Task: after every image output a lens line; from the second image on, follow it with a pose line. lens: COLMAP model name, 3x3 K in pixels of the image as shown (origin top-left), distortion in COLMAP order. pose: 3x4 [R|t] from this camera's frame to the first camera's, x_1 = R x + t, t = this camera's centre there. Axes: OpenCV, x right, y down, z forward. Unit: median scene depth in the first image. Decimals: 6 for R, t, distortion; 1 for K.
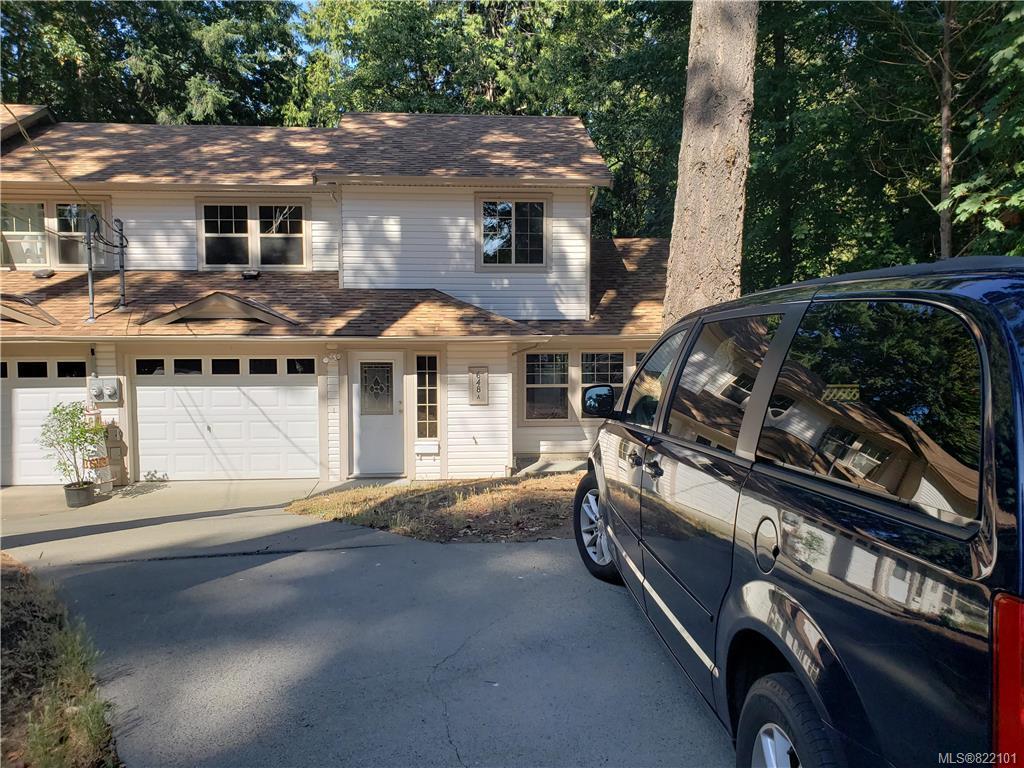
lens RADIAL K [[799.2, 0, 510.9], [0, 799.2, 384.3], [0, 0, 1]] dist [0.035088, 0.003683]
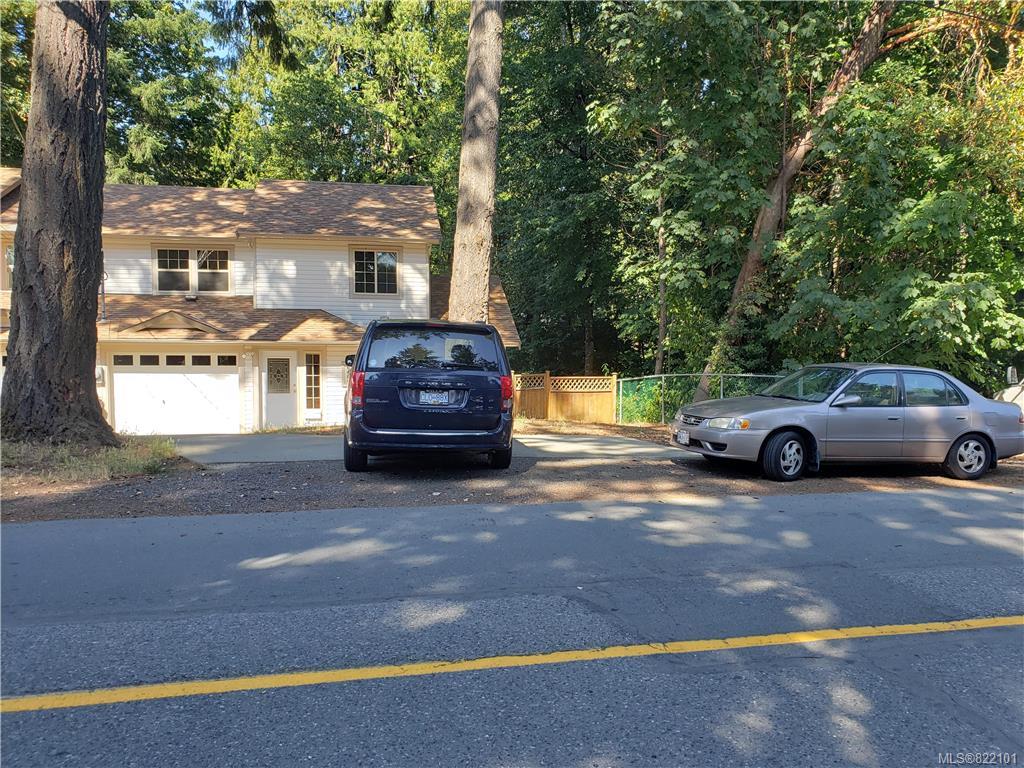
lens RADIAL K [[799.2, 0, 509.9], [0, 799.2, 392.5], [0, 0, 1]] dist [0.035088, 0.003683]
pose [[0.996037, 0.003870, 0.088852, 0.133883], [-0.003347, 0.999976, -0.006039, 0.044940], [-0.088874, 0.005718, 0.996027, -0.549613]]
